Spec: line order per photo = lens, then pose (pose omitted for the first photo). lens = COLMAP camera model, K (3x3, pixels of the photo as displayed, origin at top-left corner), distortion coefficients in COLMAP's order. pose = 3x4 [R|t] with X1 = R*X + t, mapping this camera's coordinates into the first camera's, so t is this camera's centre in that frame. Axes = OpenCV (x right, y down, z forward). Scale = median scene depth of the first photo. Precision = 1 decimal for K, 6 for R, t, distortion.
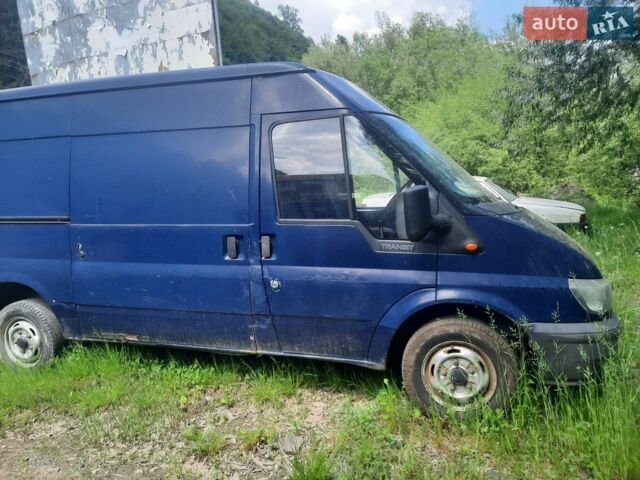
lens RADIAL K [[480.0, 0, 322.6], [0, 480.0, 238.0], [0, 0, 1]] dist [0.100968, -0.084149]
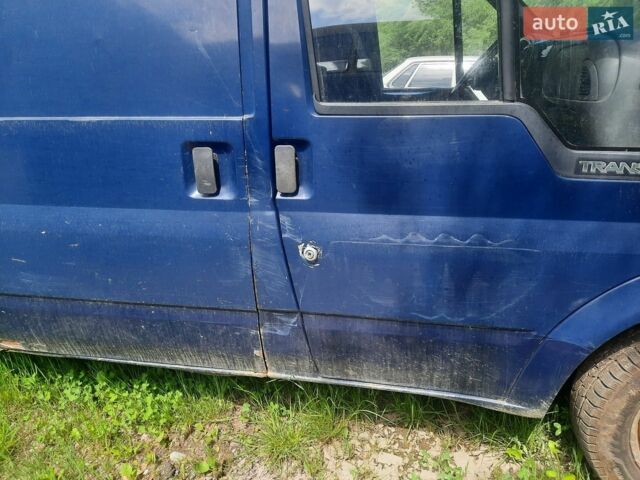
lens RADIAL K [[465.7, 0, 323.0], [0, 465.7, 238.2], [0, 0, 1]] dist [0.103526, -0.092325]
pose [[0.993312, -0.035196, 0.109964, -0.128525], [0.010576, 0.976137, 0.216899, -0.012562], [-0.114974, -0.214285, 0.969981, 0.548512]]
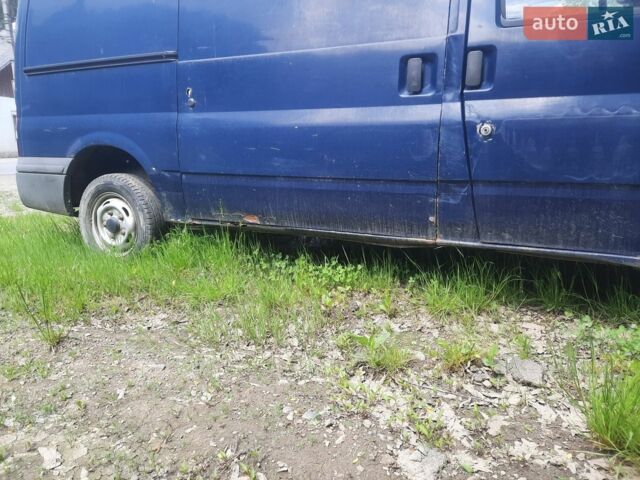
lens RADIAL K [[465.7, 0, 323.0], [0, 465.7, 238.2], [0, 0, 1]] dist [0.103526, -0.092325]
pose [[0.990728, 0.066855, -0.118277, -0.217576], [-0.061338, 0.996879, 0.049694, 0.210944], [0.121230, -0.041978, 0.991736, 0.338340]]
